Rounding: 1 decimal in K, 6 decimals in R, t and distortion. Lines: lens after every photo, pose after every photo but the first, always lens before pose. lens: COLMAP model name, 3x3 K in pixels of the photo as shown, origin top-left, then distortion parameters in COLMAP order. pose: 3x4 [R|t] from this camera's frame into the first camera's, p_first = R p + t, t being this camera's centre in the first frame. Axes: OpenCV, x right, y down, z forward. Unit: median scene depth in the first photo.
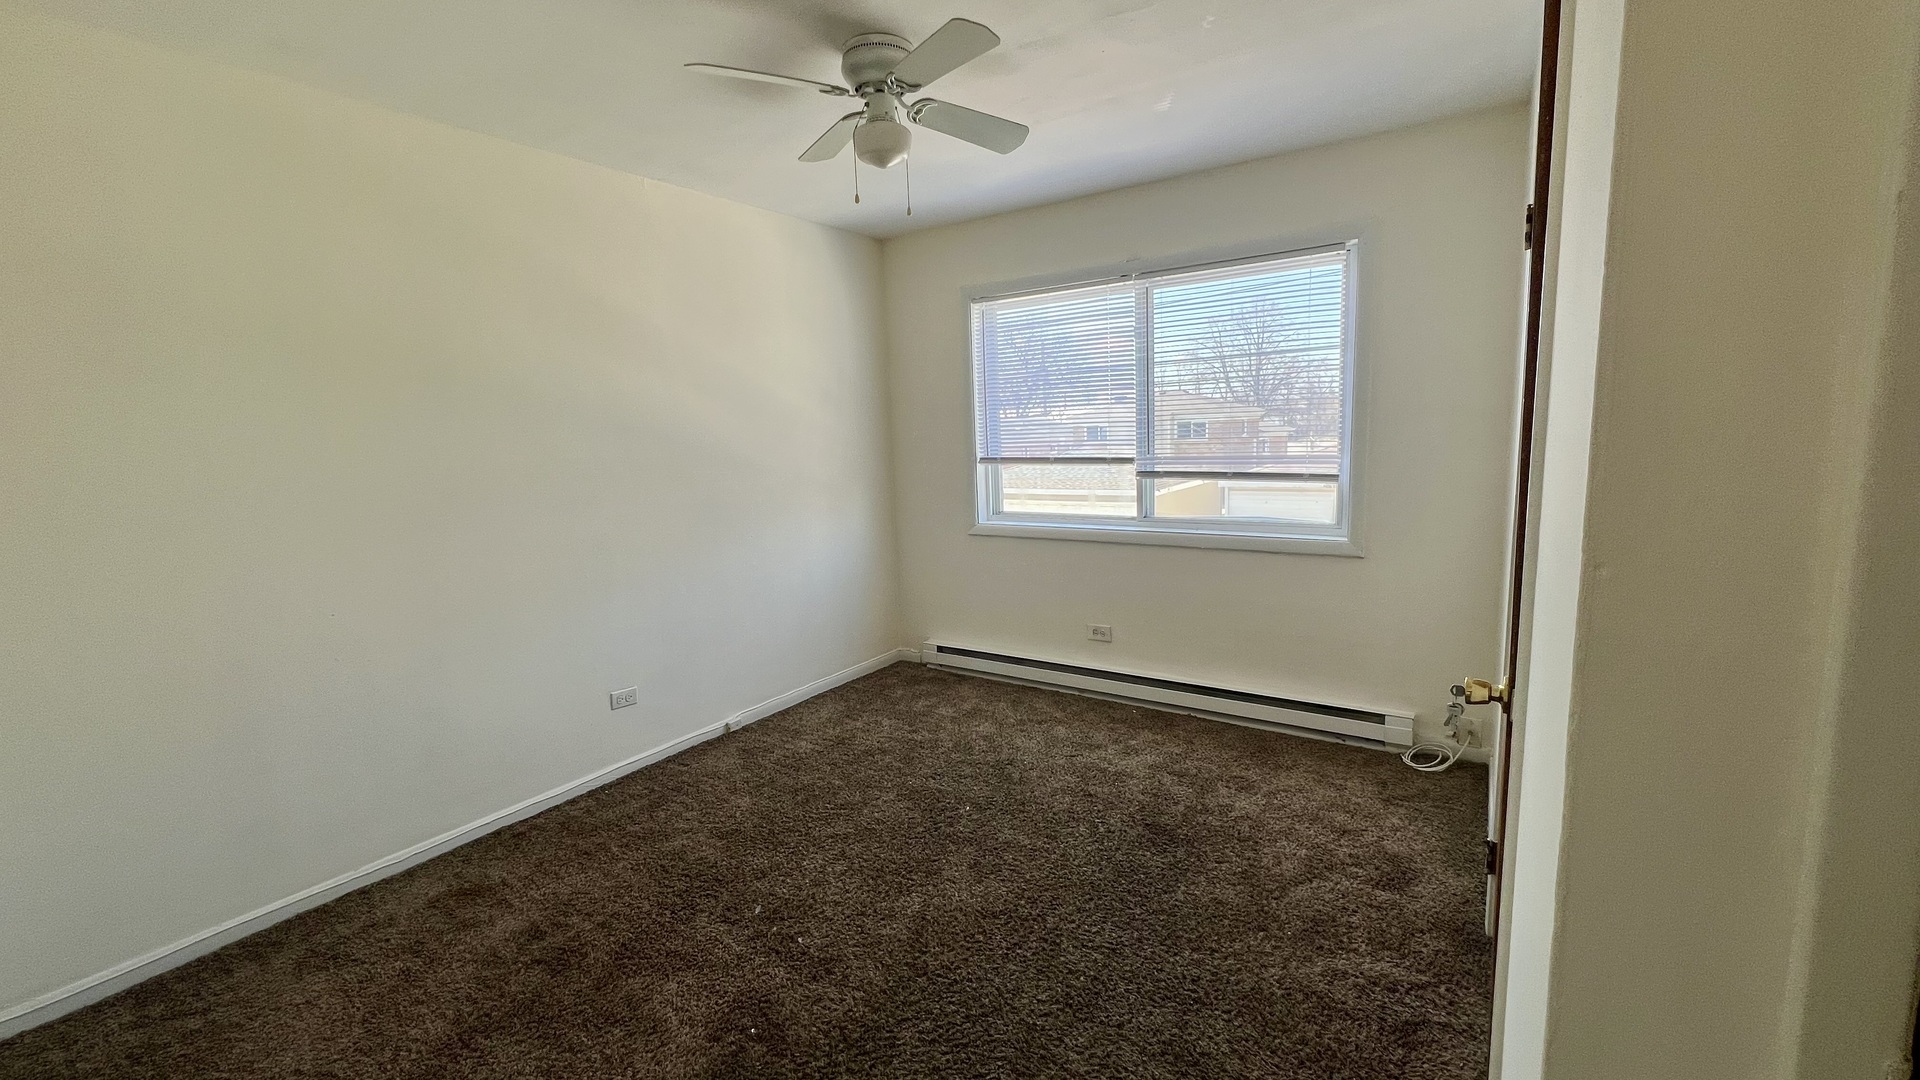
lens RADIAL K [[769.2, 0, 954.8], [0, 769.2, 530.9], [0, 0, 1]] dist [0.000686, -0.000177]
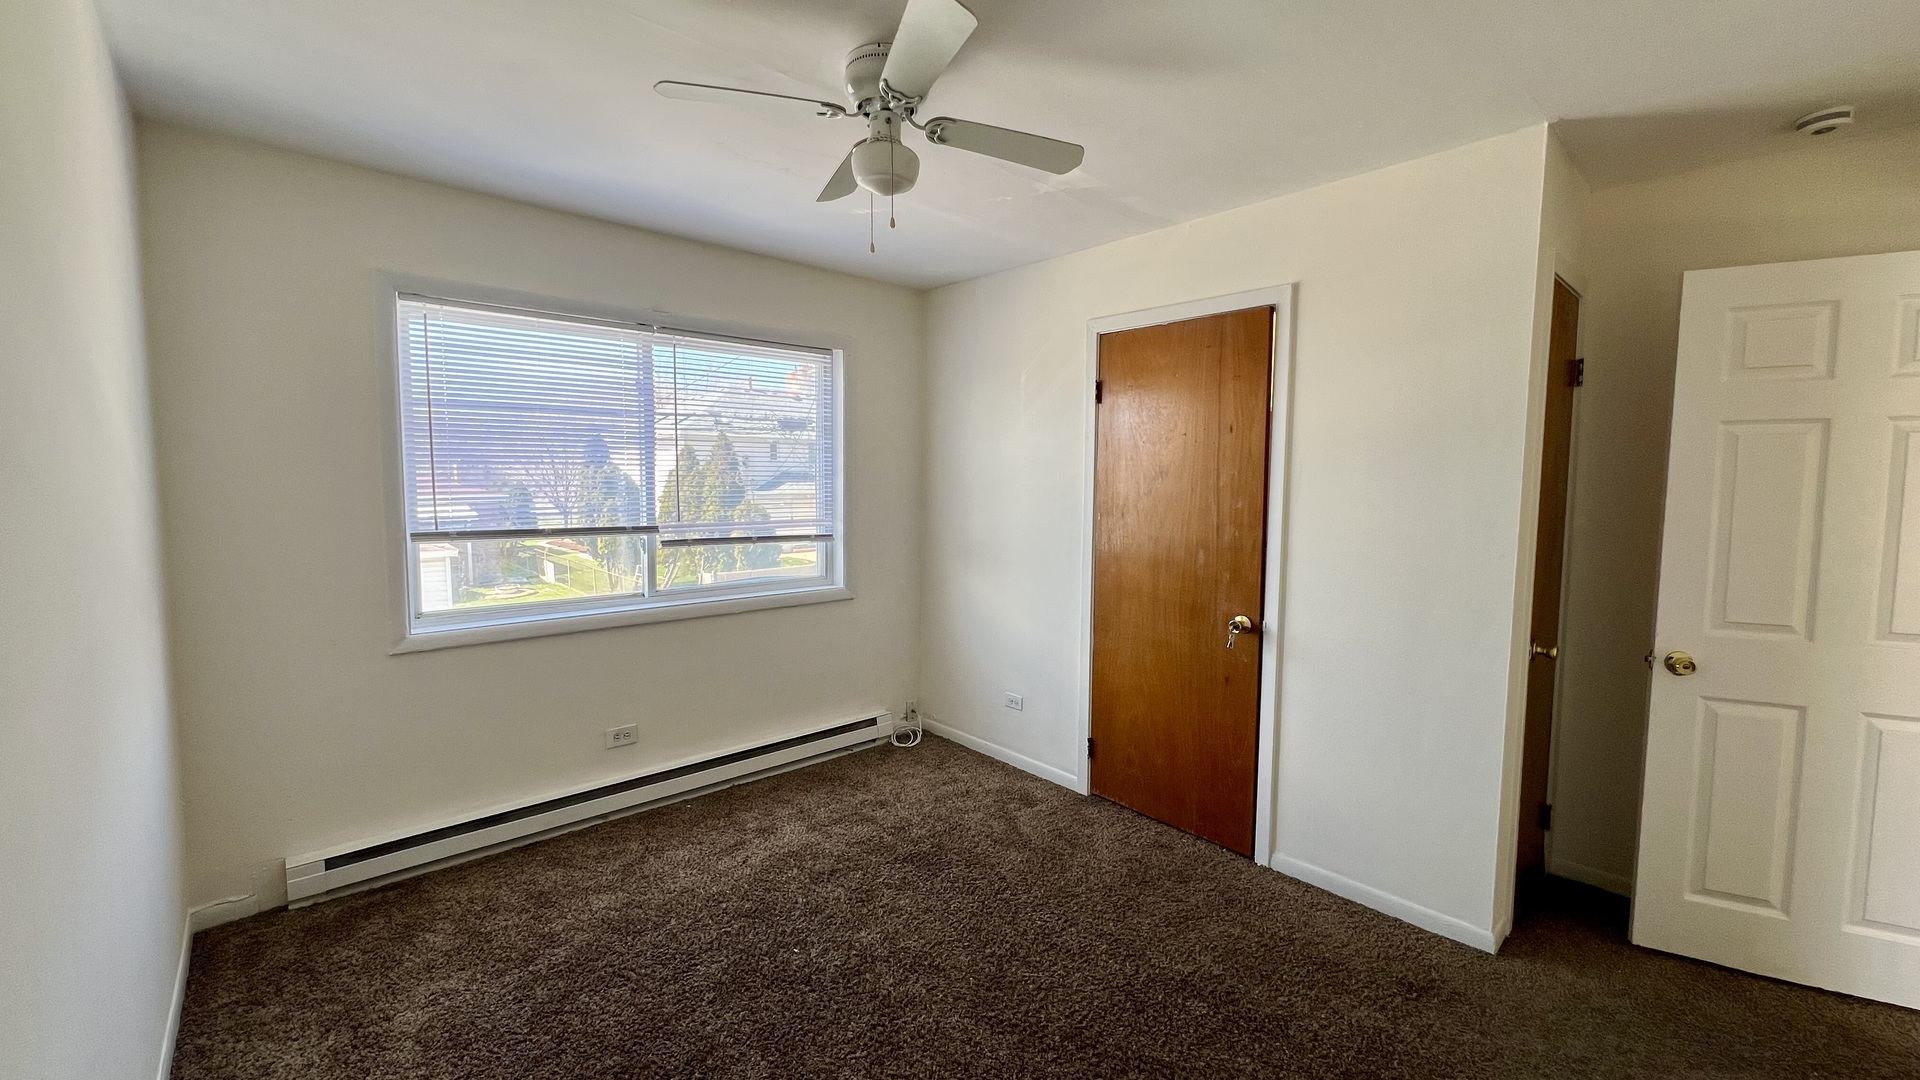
lens RADIAL K [[883.8, 0, 785.4], [0, 883.8, 540.9], [0, 0, 1]] dist [-0.000230, -0.000079]
pose [[0.239753, -0.037960, 0.970092, -0.743991], [0.115395, 0.993266, 0.010347, -0.072918], [-0.963952, 0.109463, 0.242519, 0.614907]]
